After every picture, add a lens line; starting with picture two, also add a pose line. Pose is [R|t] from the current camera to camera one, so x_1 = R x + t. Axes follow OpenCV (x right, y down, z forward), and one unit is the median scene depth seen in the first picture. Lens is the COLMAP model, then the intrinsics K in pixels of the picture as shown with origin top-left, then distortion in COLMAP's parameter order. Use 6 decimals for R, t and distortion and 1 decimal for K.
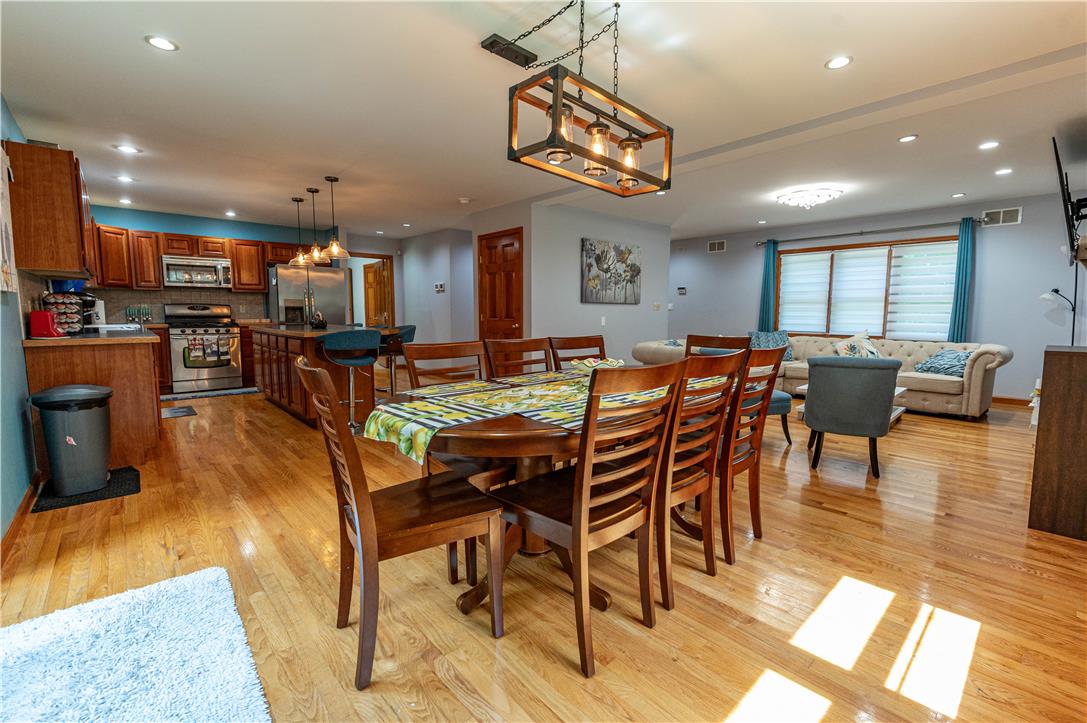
lens RADIAL K [[470.9, 0, 548.4], [0, 470.9, 354.8], [0, 0, 1]] dist [0.000344, 0.000620]
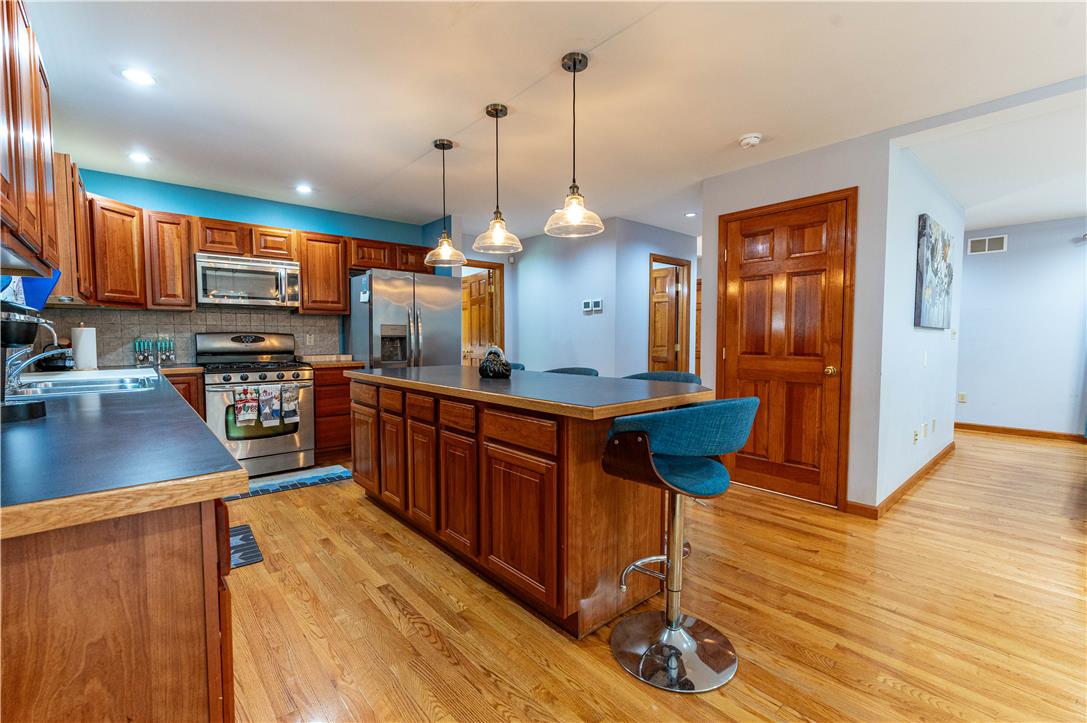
lens RADIAL K [[470.9, 0, 548.4], [0, 470.9, 354.8], [0, 0, 1]] dist [0.000344, 0.000620]
pose [[0.999898, -0.004850, -0.013452, -0.345250], [0.004100, 0.998465, -0.055229, -0.043228], [0.013699, 0.055169, 0.998383, 0.392046]]
